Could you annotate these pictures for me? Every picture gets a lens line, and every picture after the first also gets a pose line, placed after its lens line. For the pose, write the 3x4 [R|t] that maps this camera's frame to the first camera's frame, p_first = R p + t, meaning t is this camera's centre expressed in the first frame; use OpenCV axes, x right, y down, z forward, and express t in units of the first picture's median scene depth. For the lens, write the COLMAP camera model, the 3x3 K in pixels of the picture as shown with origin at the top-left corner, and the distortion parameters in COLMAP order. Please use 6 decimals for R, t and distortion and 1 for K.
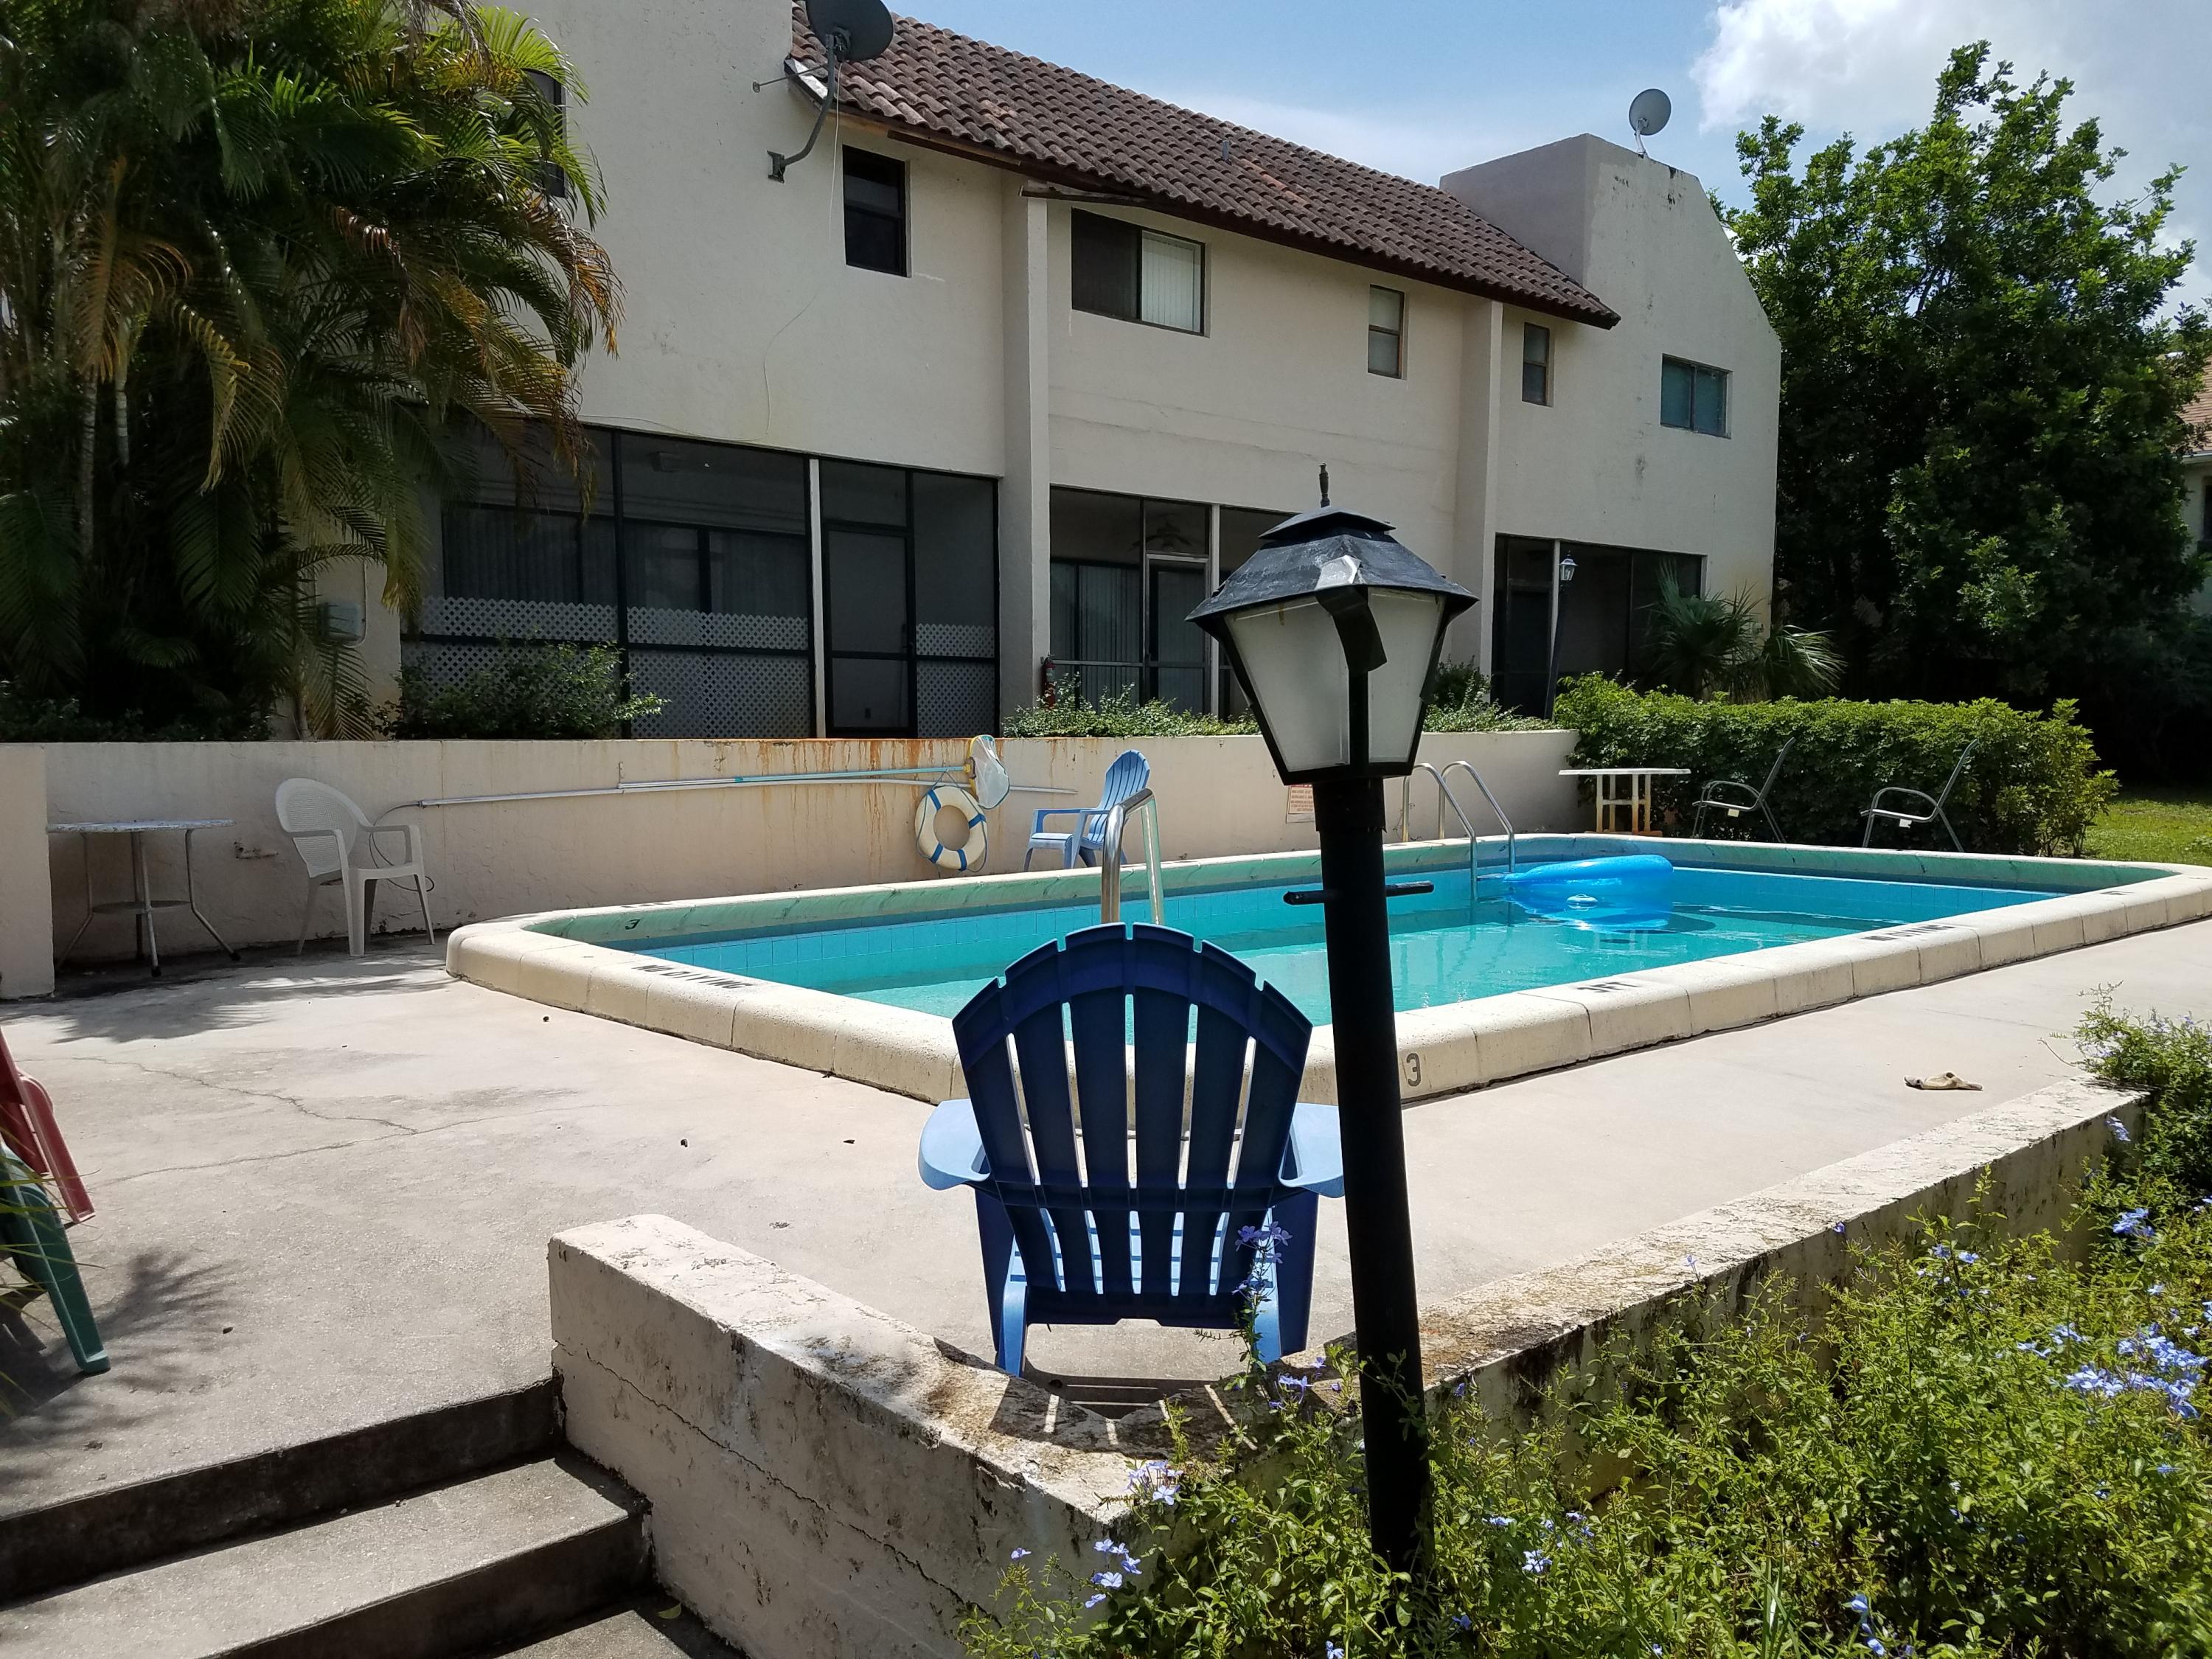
lens RADIAL K [[1688.4, 0, 1072.7], [0, 1688.4, 834.4], [0, 0, 1]] dist [0.115566, -0.187485]
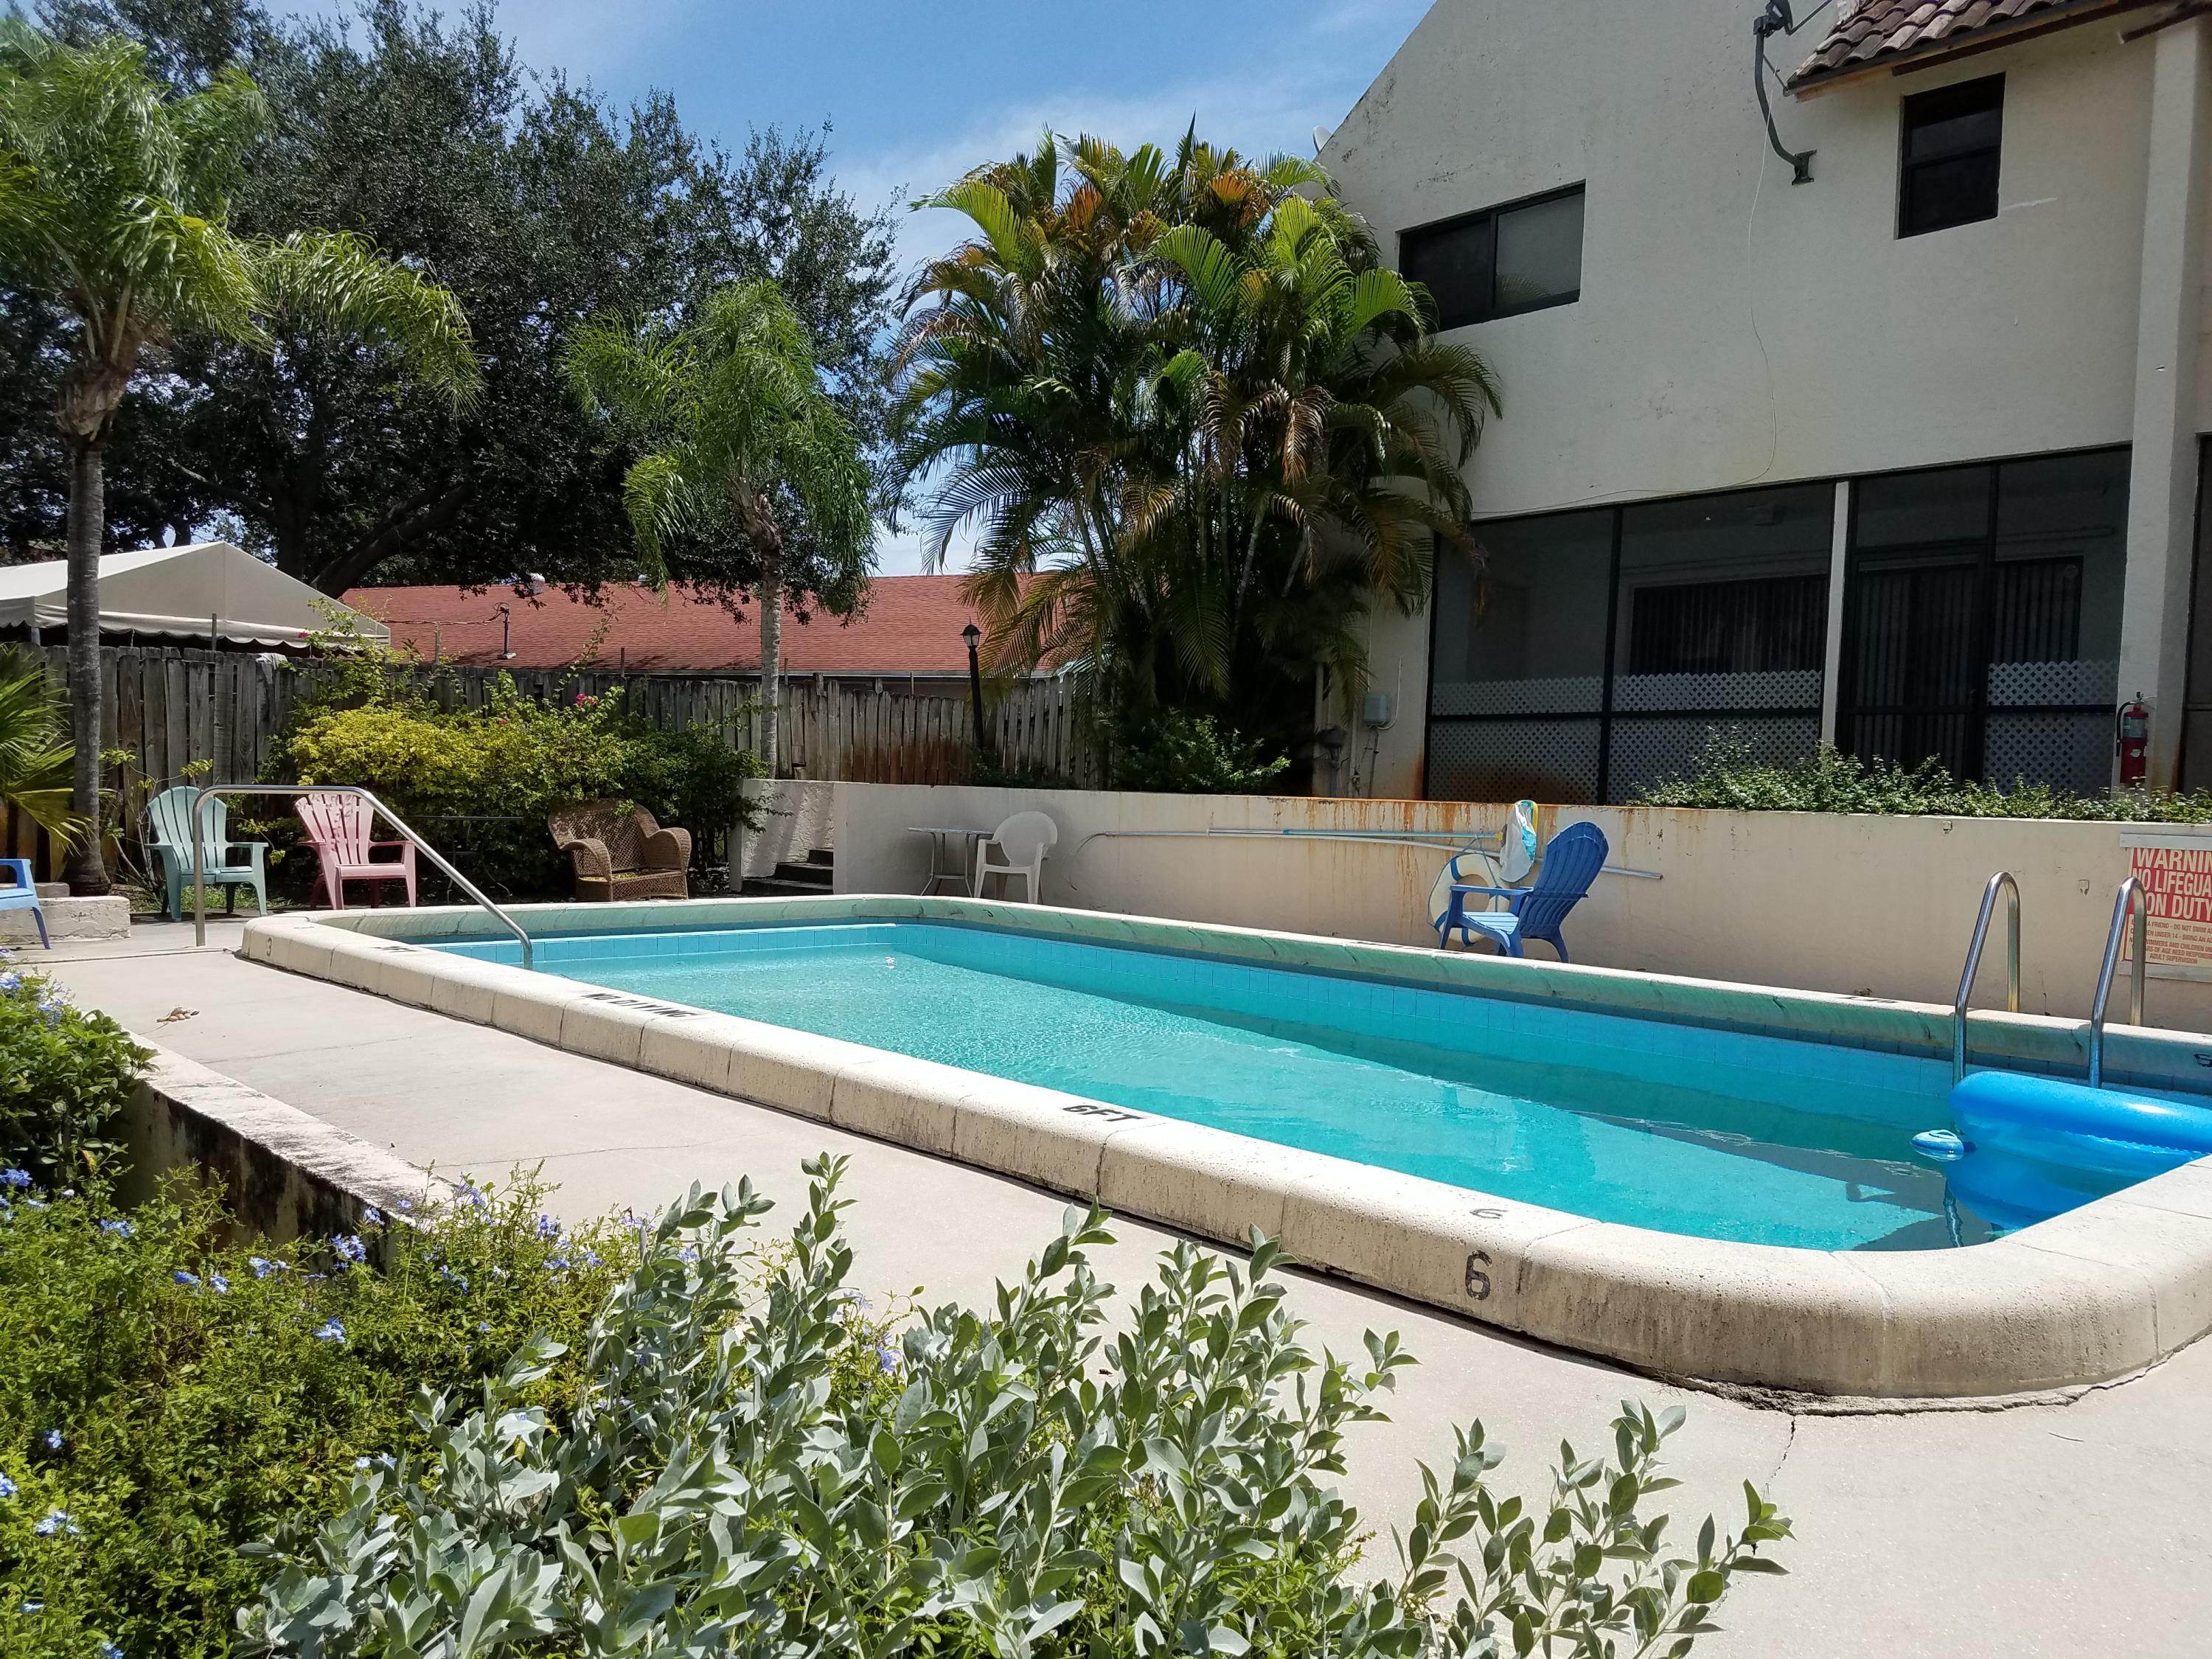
lens RADIAL K [[1688.4, 0, 1072.7], [0, 1688.4, 834.4], [0, 0, 1]] dist [0.115566, -0.187485]
pose [[0.007358, 0.030063, -0.999521, 0.654680], [-0.087825, 0.995705, 0.029302, -0.035659], [0.996109, 0.087567, 0.009967, 0.585290]]
